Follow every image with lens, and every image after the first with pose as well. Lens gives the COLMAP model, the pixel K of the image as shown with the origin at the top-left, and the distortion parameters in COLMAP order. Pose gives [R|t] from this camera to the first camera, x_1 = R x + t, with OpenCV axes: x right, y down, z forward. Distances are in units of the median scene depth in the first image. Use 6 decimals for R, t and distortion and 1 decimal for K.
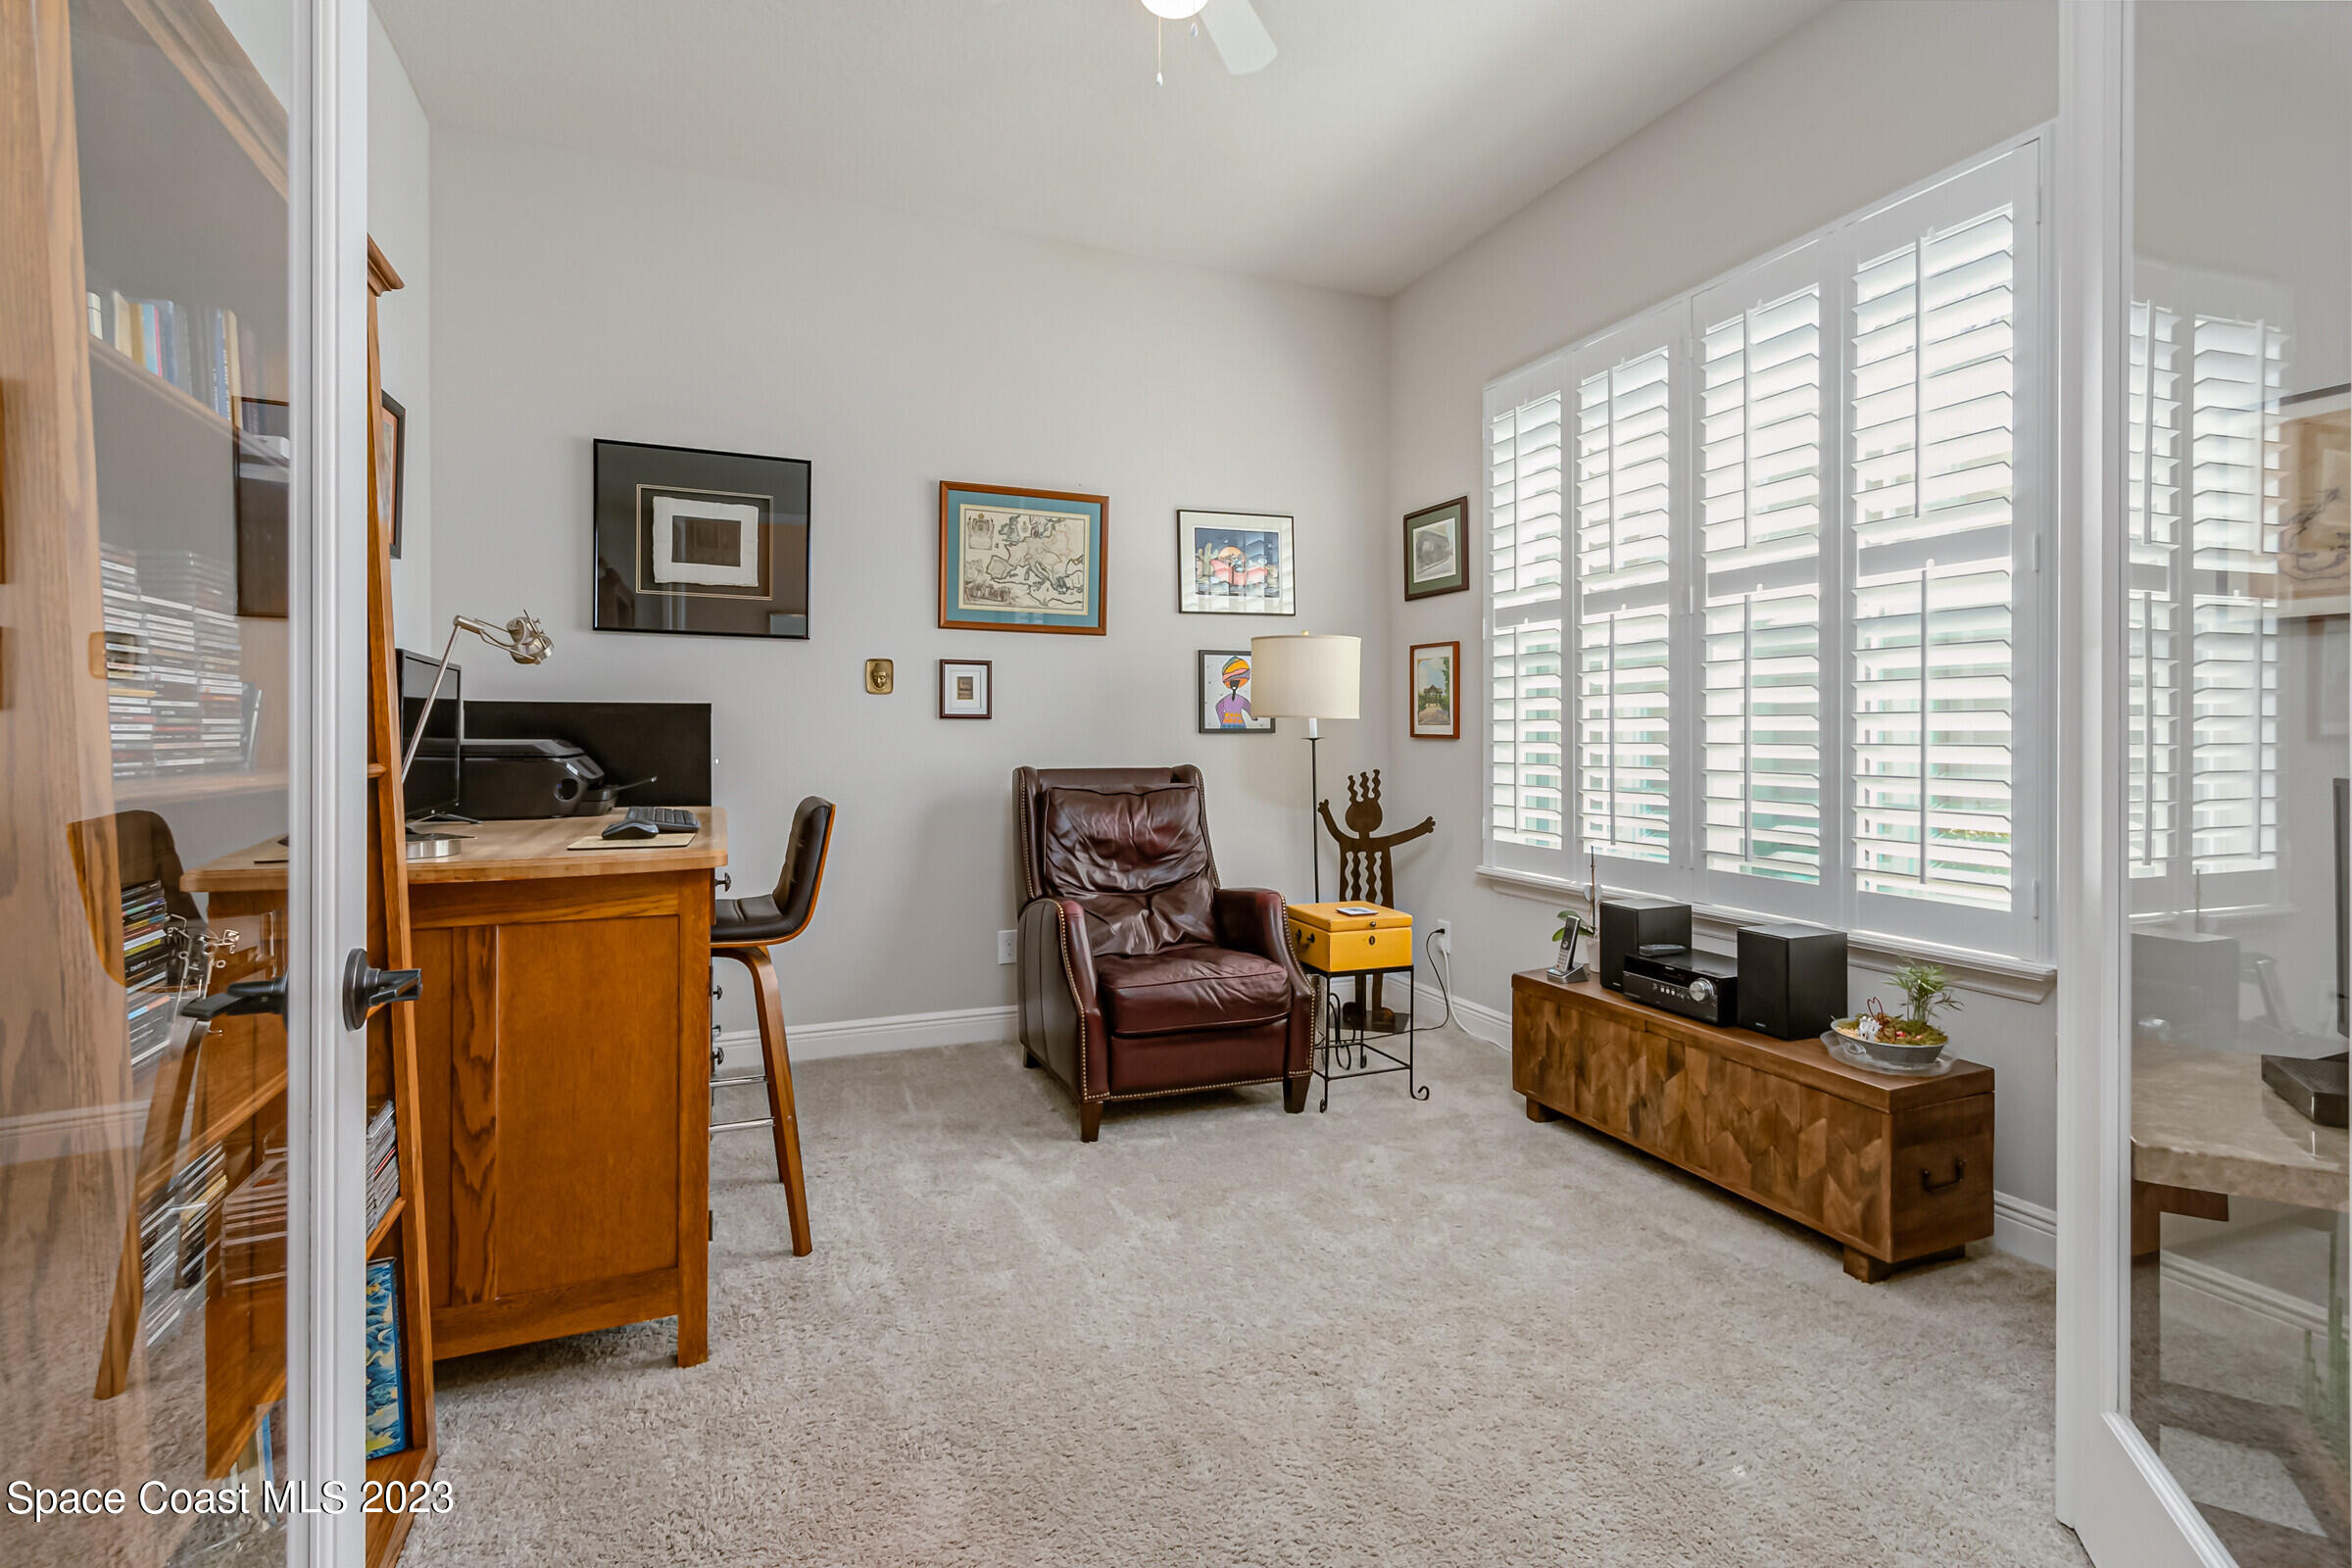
lens RADIAL K [[1092.3, 0, 1167.5], [0, 1092.3, 738.8], [0, 0, 1]] dist [0.001323, -0.000112]
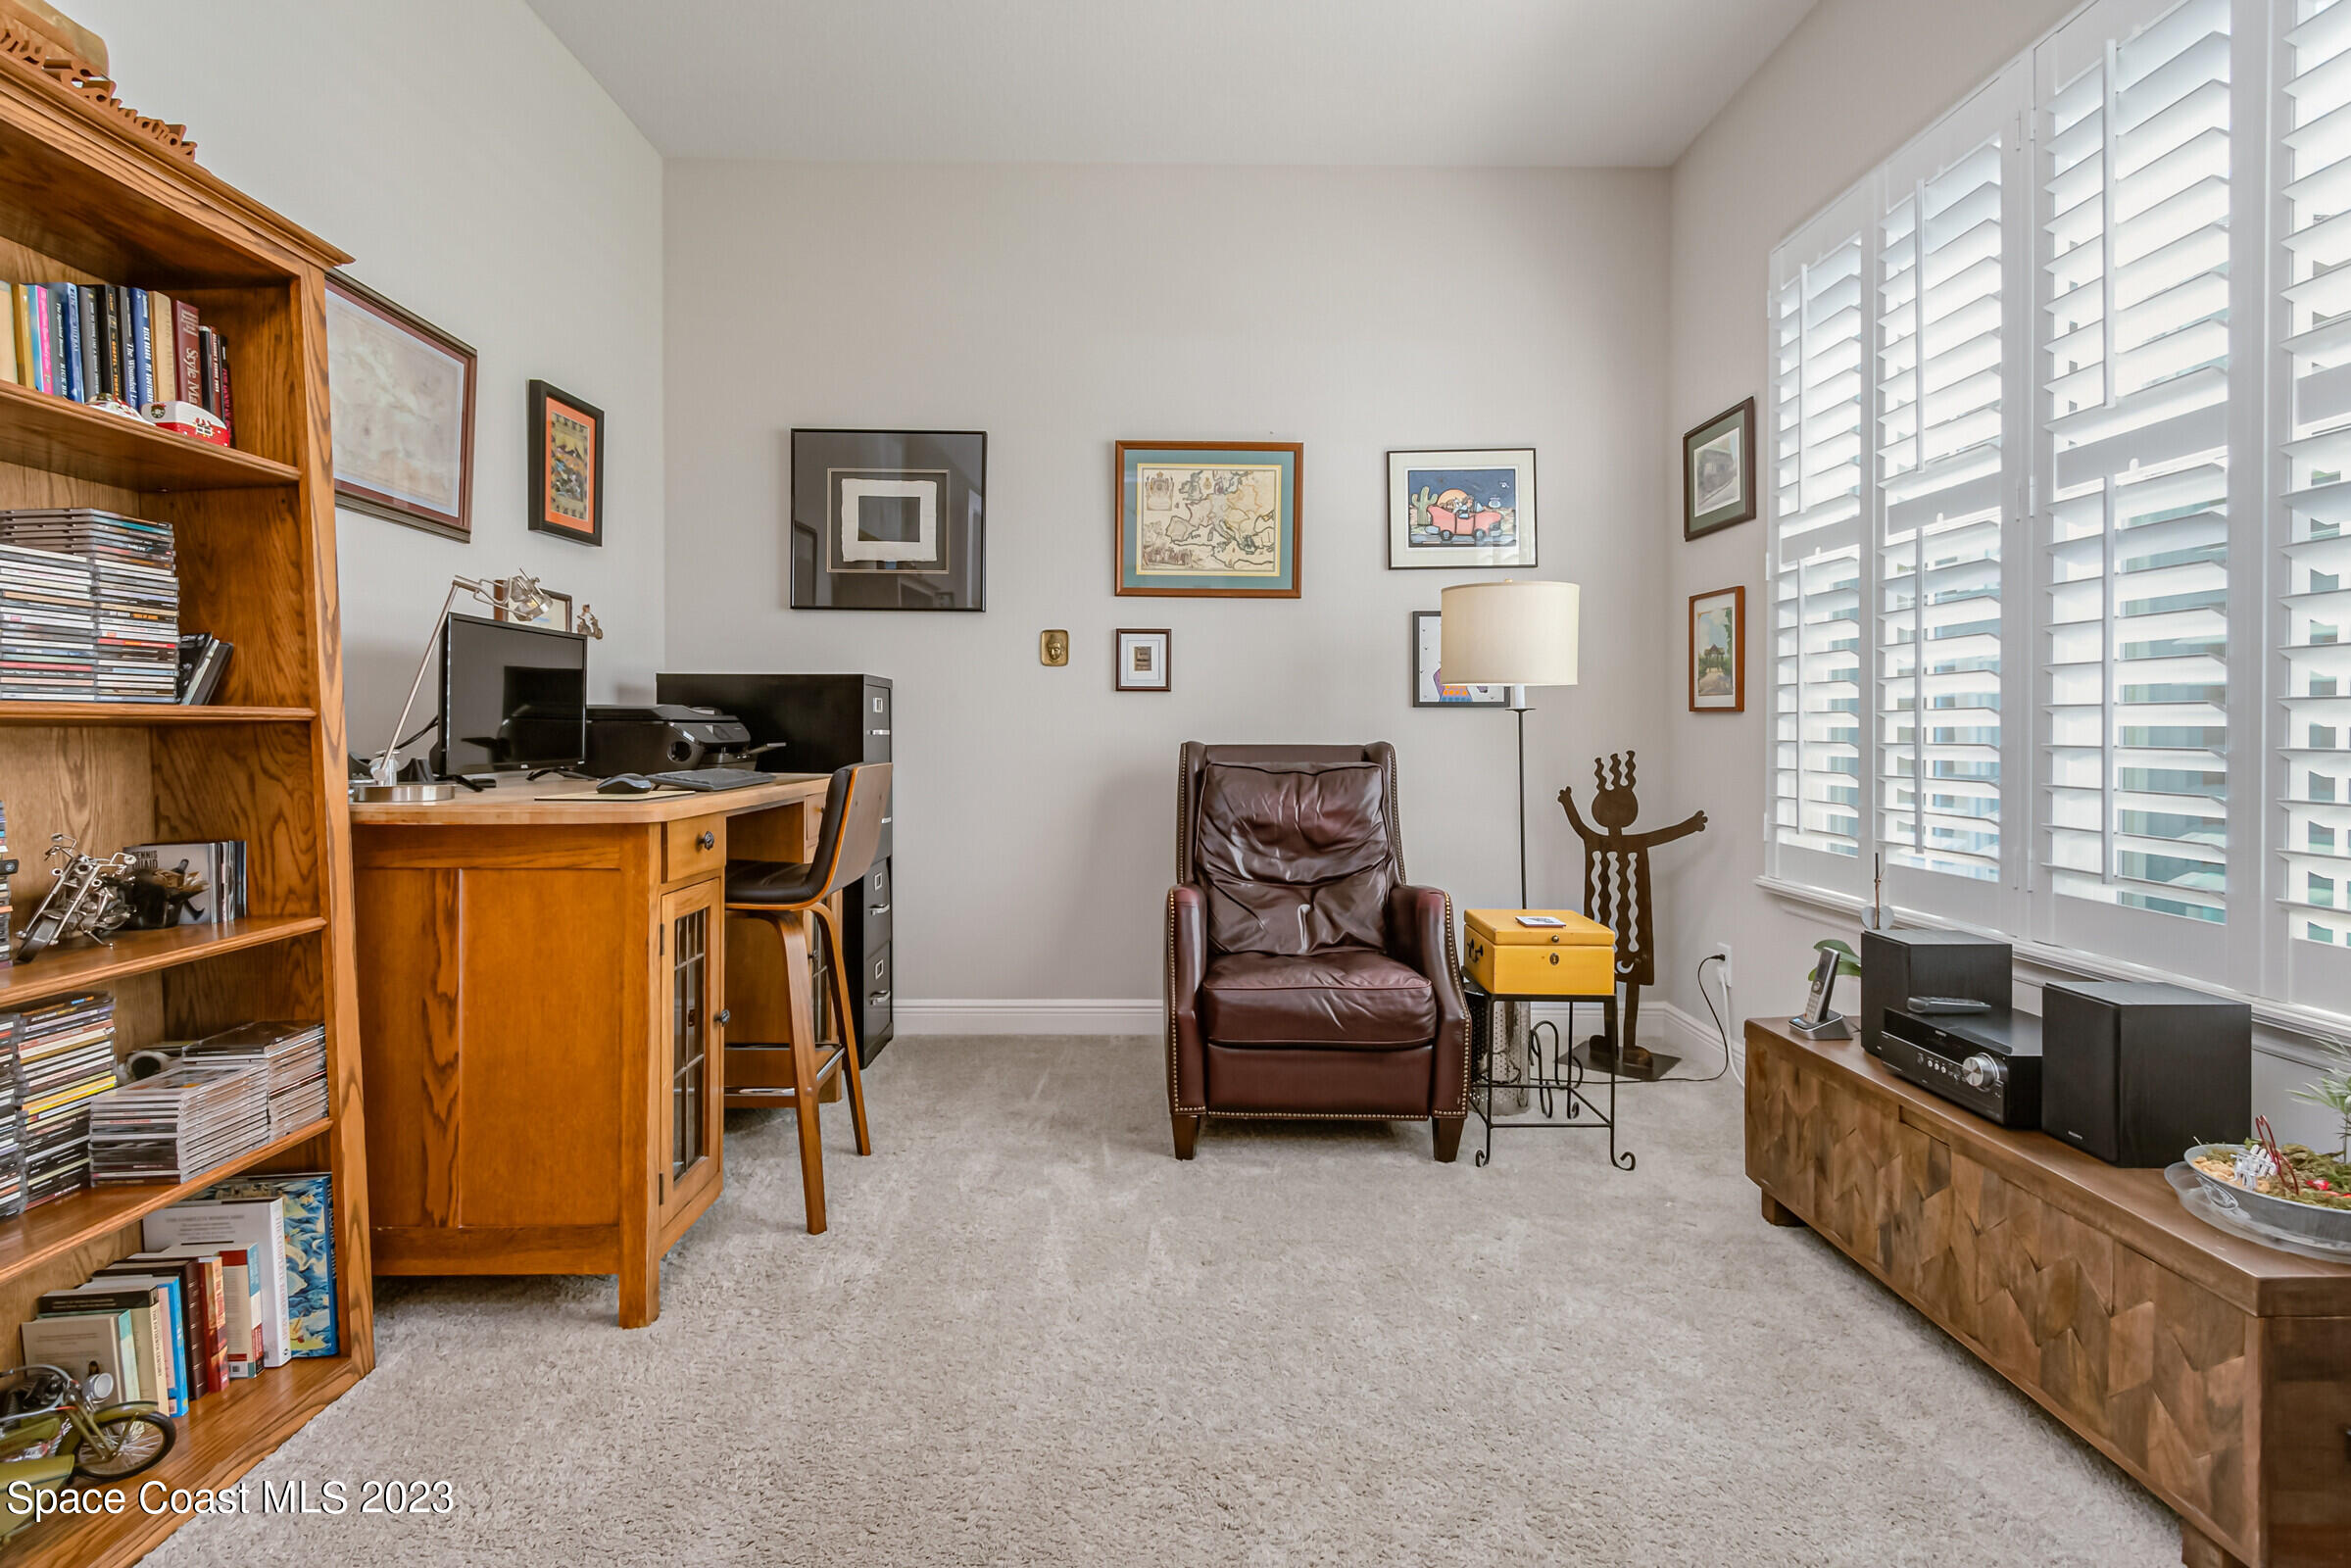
lens RADIAL K [[1091.9, 0, 1167.0], [0, 1091.9, 738.8], [0, 0, 1]] dist [0.001323, -0.000112]
pose [[0.927671, 0.005411, -0.373358, 0.216992], [-0.003953, 0.999981, 0.004671, 0.021126], [0.373377, -0.002858, 0.927675, 0.155298]]
